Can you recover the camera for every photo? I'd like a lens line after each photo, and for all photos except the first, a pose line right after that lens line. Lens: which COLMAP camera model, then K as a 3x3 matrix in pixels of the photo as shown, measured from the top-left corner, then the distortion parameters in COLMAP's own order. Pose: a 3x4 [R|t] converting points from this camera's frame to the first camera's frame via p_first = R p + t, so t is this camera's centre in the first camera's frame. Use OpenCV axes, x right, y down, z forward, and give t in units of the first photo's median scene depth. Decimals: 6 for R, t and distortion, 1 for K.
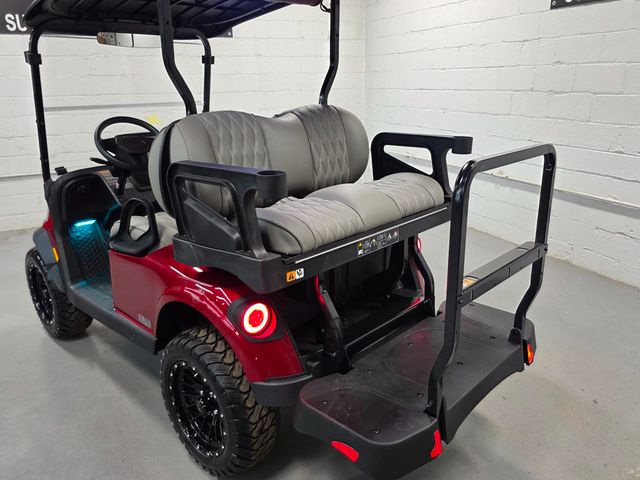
lens RADIAL K [[505.7, 0, 319.0], [0, 505.7, 237.6], [0, 0, 1]] dist [0.043014, -0.039182]
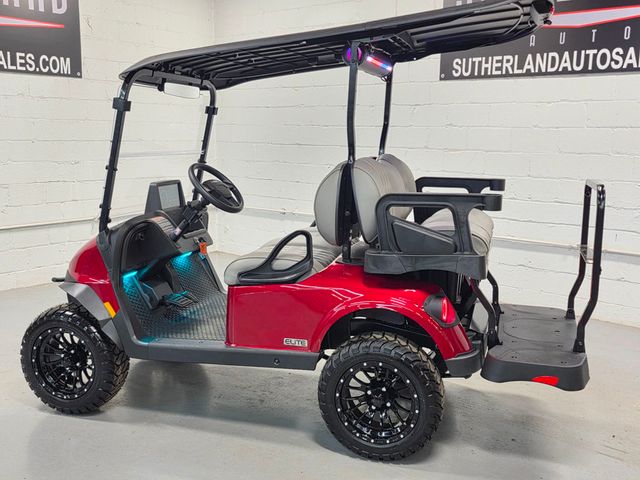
lens RADIAL K [[674.5, 0, 310.8], [0, 674.5, 244.0], [0, 0, 1]] dist [0.049822, 0.000000]
pose [[0.891644, -0.042193, 0.450767, -0.752692], [0.104092, 0.988080, -0.113412, 0.094957], [-0.440609, 0.148045, 0.885408, -0.263259]]
